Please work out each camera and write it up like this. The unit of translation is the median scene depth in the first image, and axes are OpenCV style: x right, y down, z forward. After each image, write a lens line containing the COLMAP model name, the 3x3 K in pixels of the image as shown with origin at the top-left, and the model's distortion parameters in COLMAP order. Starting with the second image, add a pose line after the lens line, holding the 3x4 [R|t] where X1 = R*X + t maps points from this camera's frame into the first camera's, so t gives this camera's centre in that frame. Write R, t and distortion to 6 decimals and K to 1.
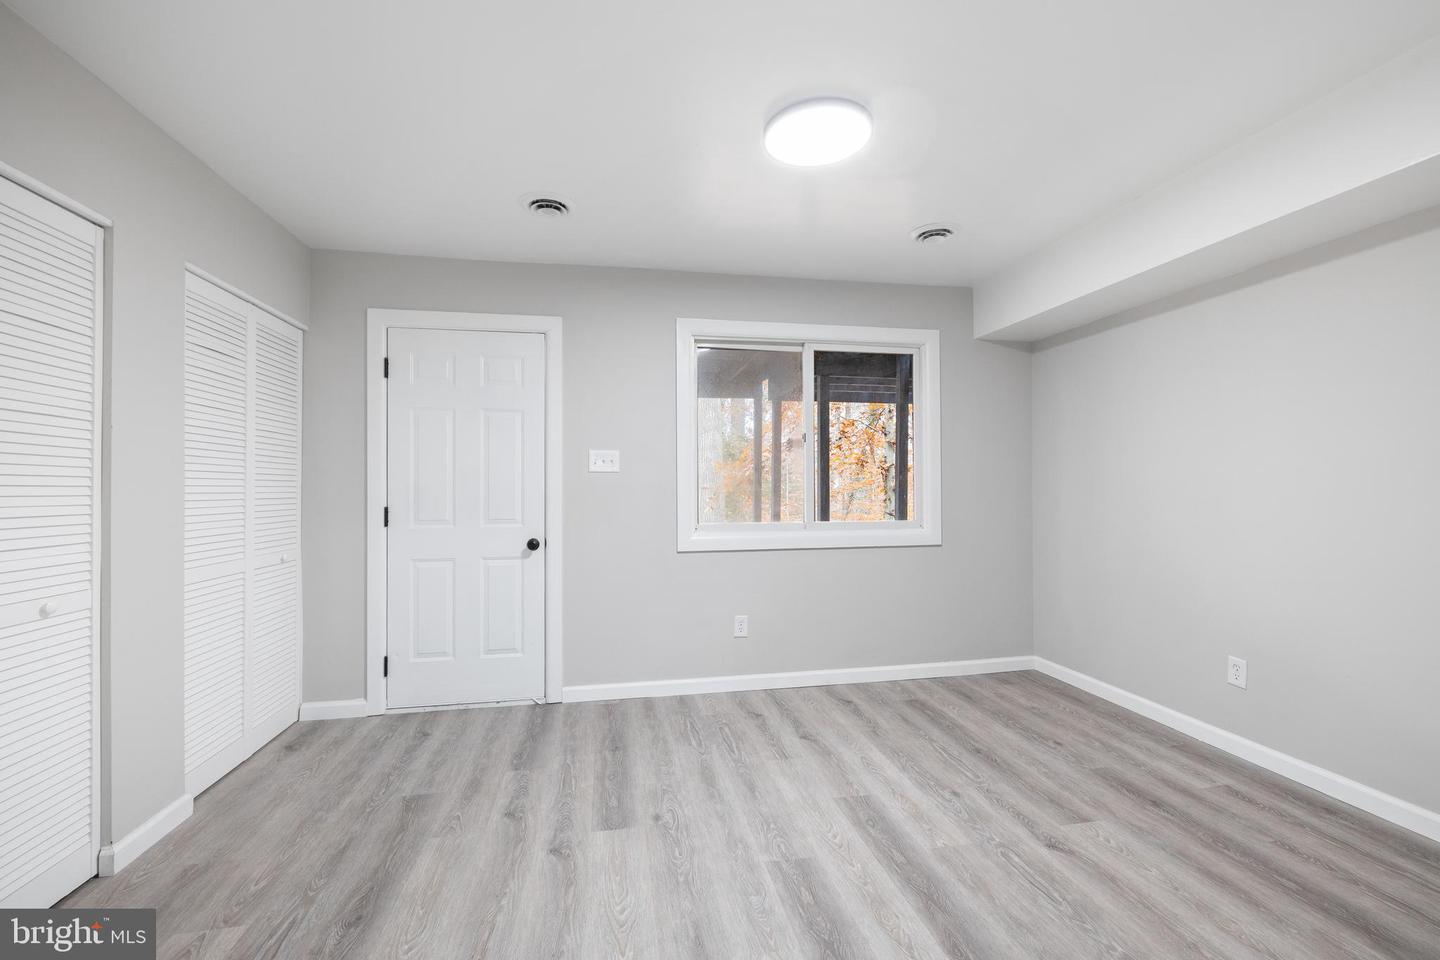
lens RADIAL K [[603.0, 0, 720.0], [0, 603.0, 480.0], [0, 0, 1]] dist [0.000402, 0.000862]
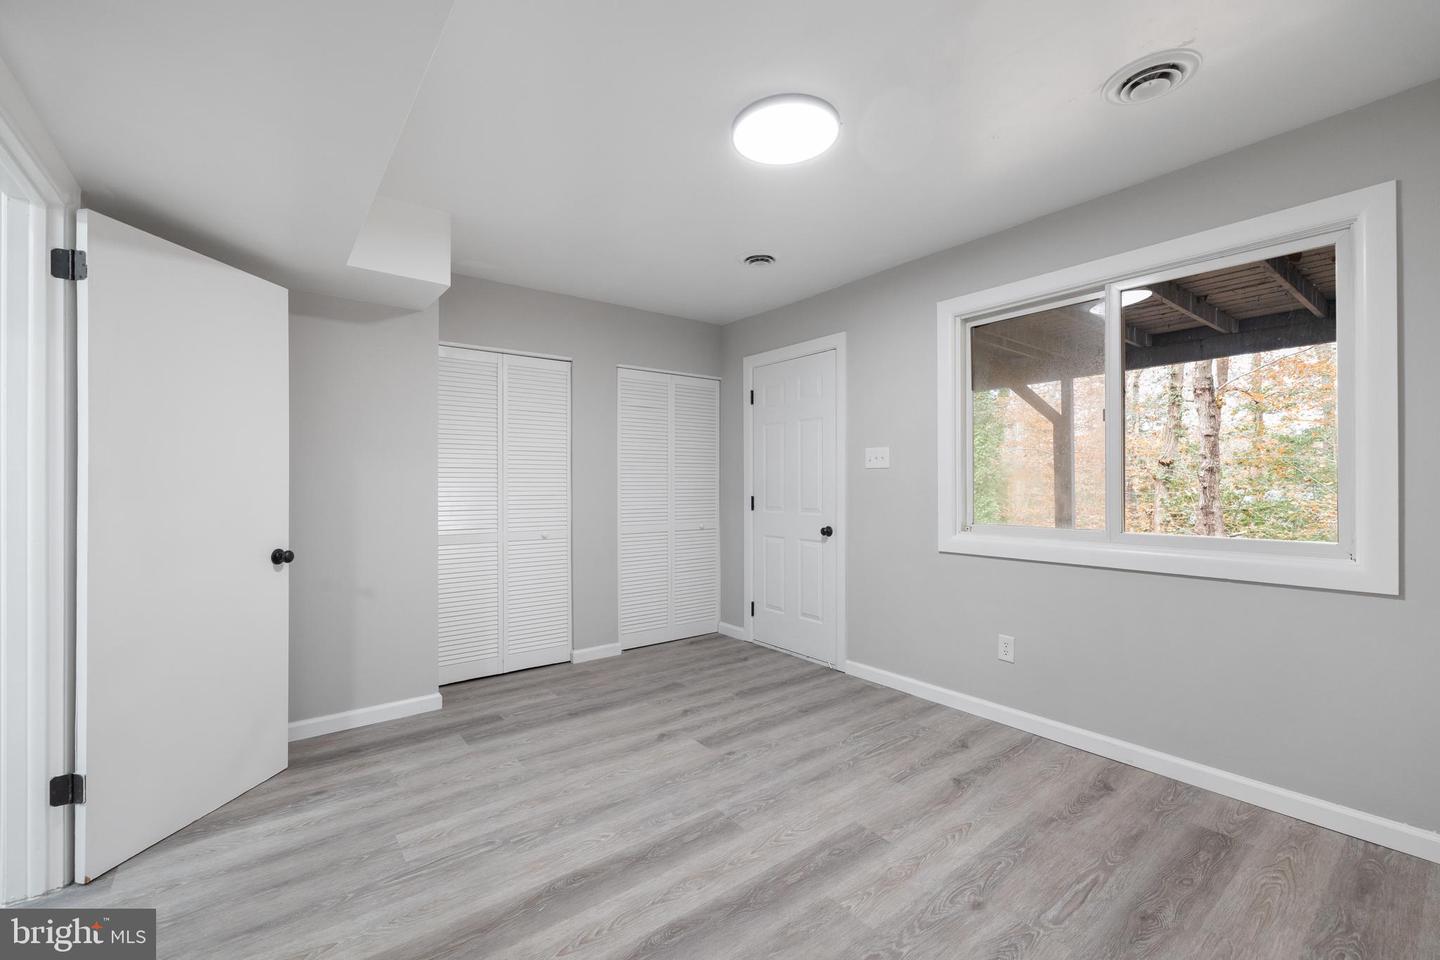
lens RADIAL K [[603.0, 0, 720.0], [0, 603.0, 480.0], [0, 0, 1]] dist [0.000402, 0.000862]
pose [[0.454654, 0.000587, -0.890668, 0.703828], [0.011617, 0.999911, 0.006590, -0.002903], [0.890592, -0.013343, 0.454607, 0.310322]]
